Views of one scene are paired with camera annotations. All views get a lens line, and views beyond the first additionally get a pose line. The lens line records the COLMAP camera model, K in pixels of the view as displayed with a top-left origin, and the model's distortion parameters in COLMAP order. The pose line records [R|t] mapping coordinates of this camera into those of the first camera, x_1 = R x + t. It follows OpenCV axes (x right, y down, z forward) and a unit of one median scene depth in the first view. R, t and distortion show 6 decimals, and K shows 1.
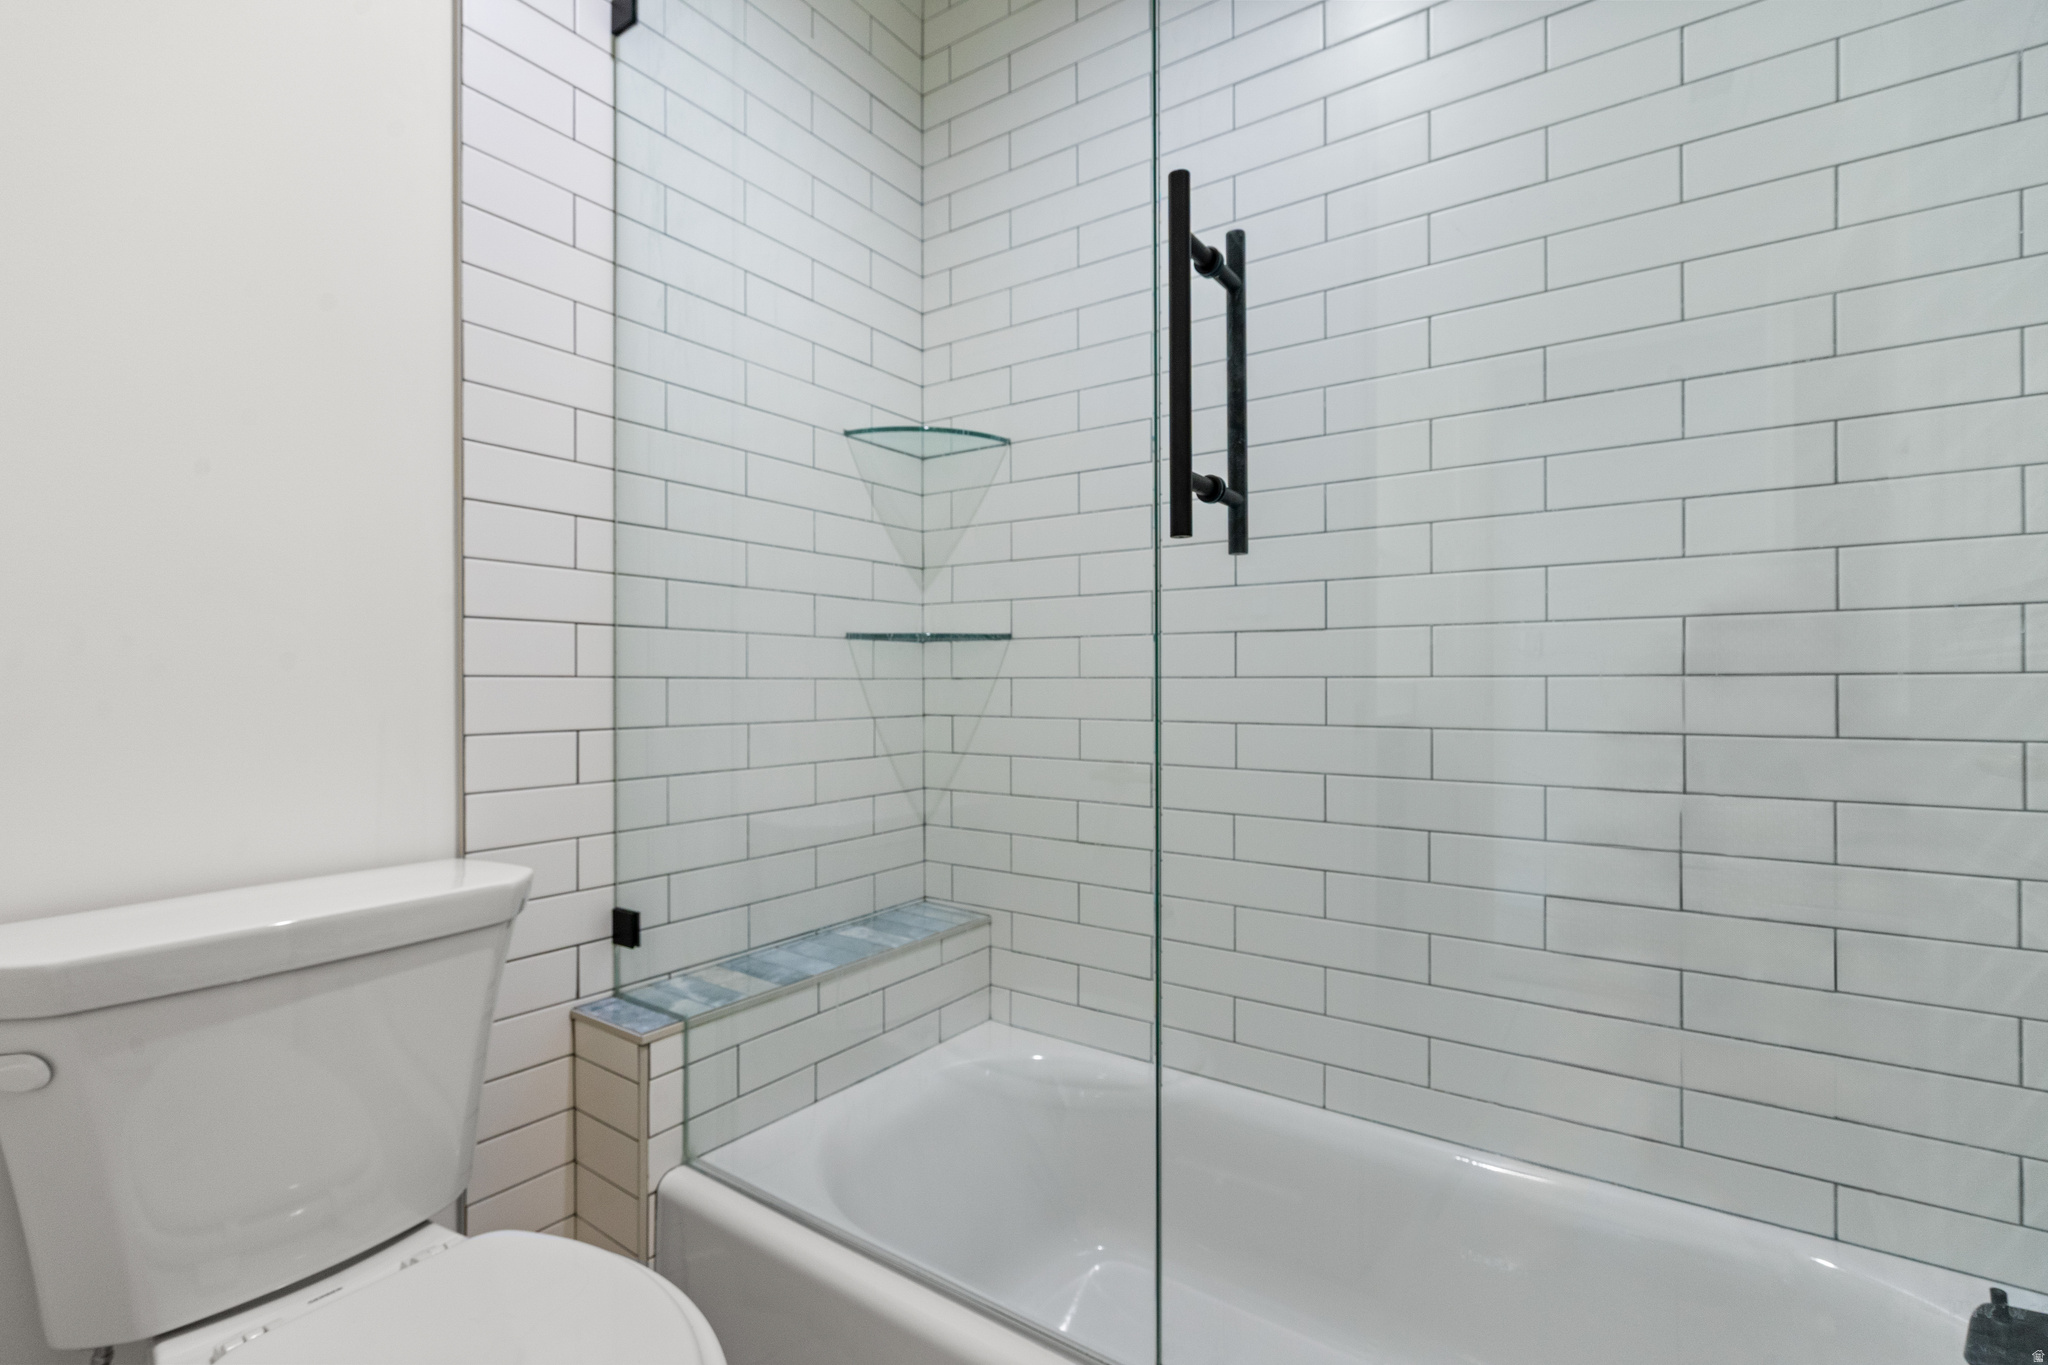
lens RADIAL K [[924.9, 0, 1024.0], [0, 924.9, 682.5], [0, 0, 1]] dist [-0.010912, -0.000193]
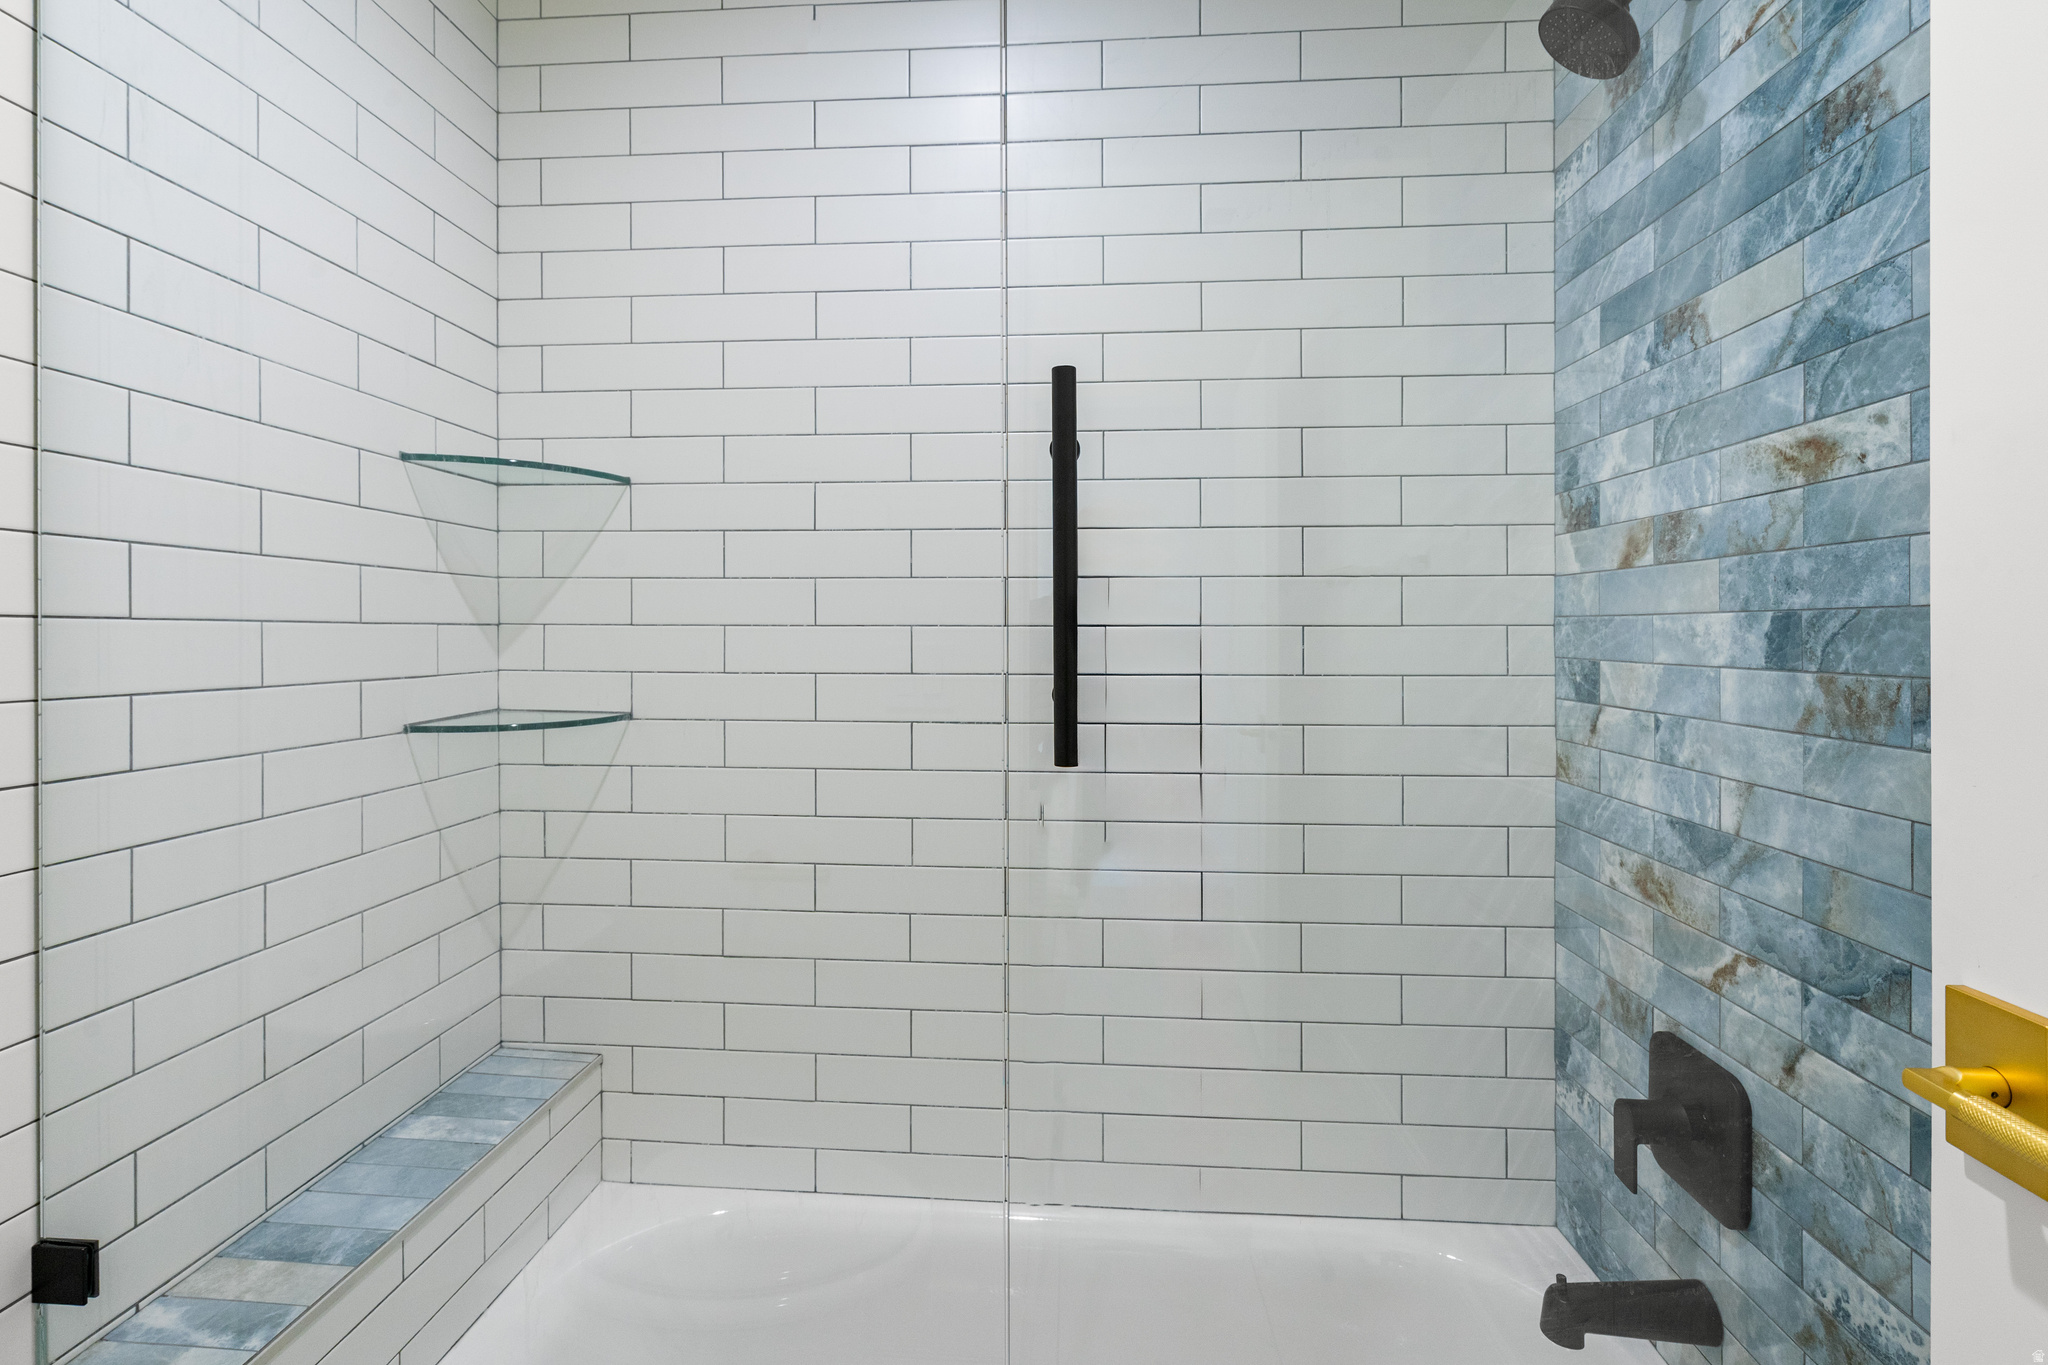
lens RADIAL K [[946.6, 0, 1015.8], [0, 946.6, 637.8], [0, 0, 1]] dist [0.000325, 0.000592]
pose [[0.860419, 0.002156, 0.509582, -0.157417], [-0.002188, 0.999997, -0.000536, -0.125502], [-0.509582, -0.000654, 0.860422, 0.091547]]
